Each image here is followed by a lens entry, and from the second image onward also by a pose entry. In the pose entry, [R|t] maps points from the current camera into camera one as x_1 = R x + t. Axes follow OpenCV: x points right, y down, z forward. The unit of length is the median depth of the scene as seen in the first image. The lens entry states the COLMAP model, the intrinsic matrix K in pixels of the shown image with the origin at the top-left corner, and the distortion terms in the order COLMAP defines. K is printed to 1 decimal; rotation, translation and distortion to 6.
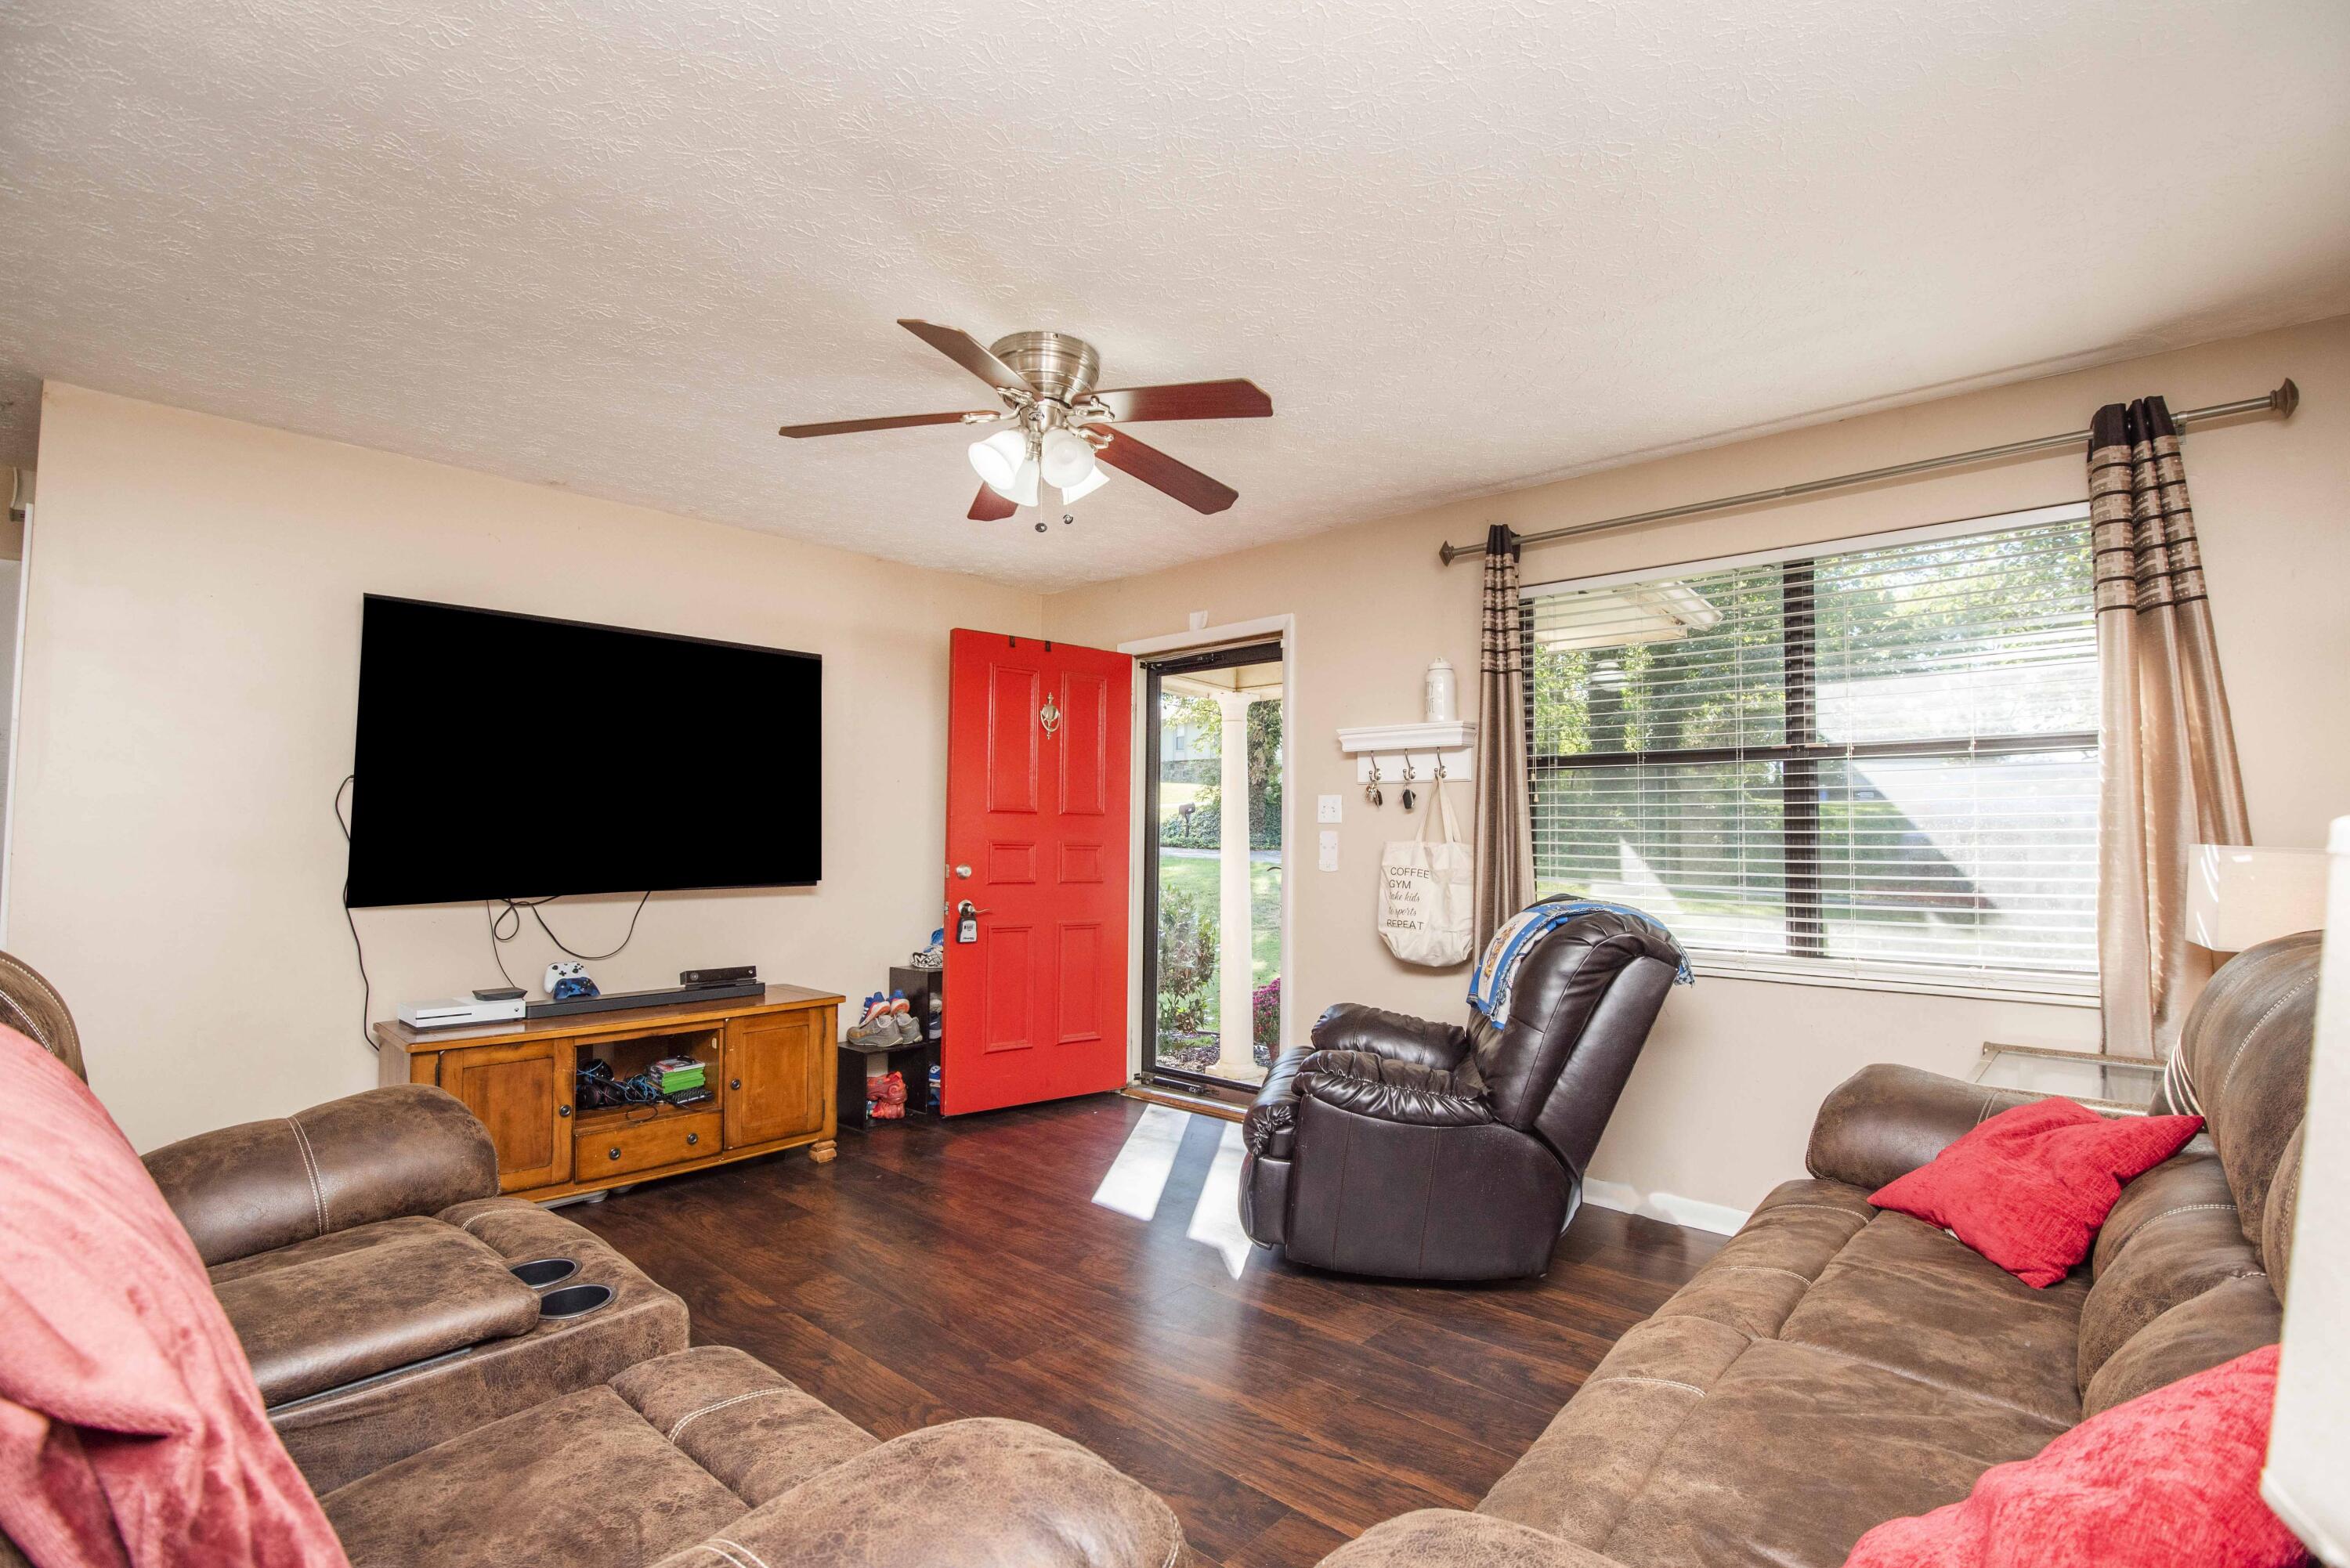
lens RADIAL K [[1119.3, 0, 1253.1], [0, 1119.3, 779.0], [0, 0, 1]] dist [-0.025869, -0.000751]
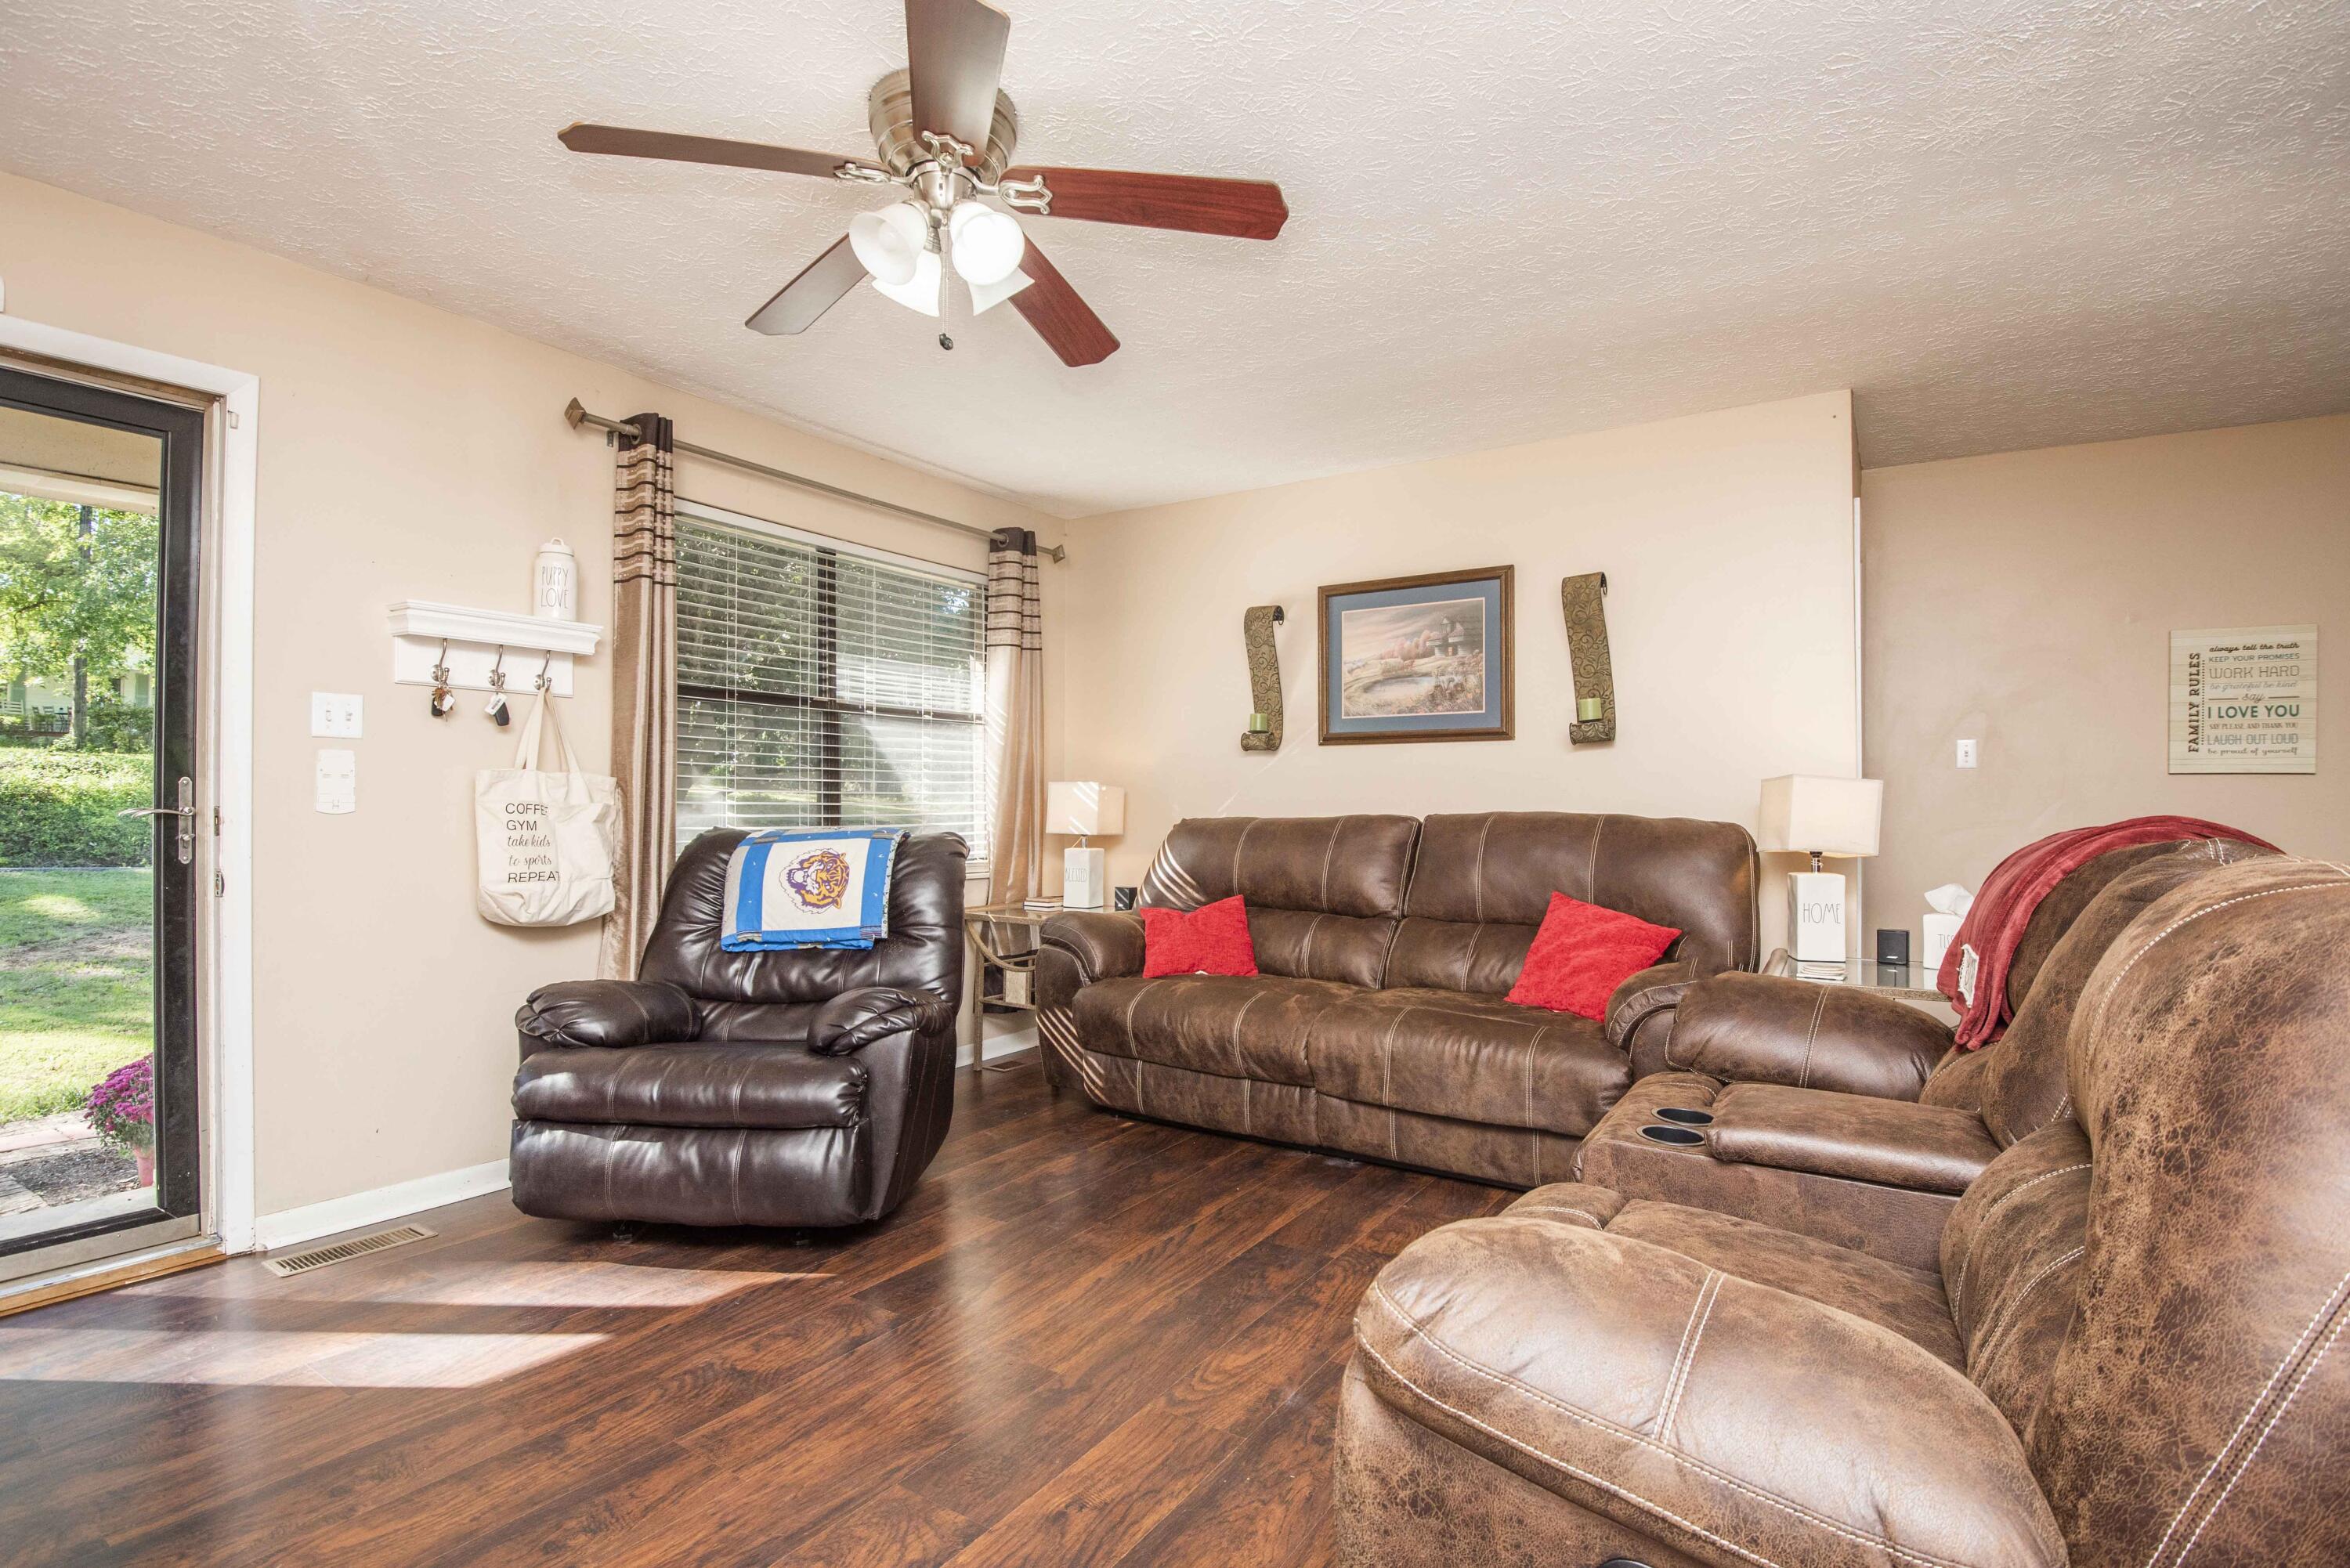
lens RADIAL K [[1119.3, 0, 1178.3], [0, 1119.3, 793.4], [0, 0, 1]] dist [-0.025869, -0.000751]
pose [[-0.140810, 0.013962, 0.989938, -0.703388], [-0.042961, 0.998873, -0.020198, 0.072024], [-0.989104, -0.045373, -0.140052, 0.699689]]
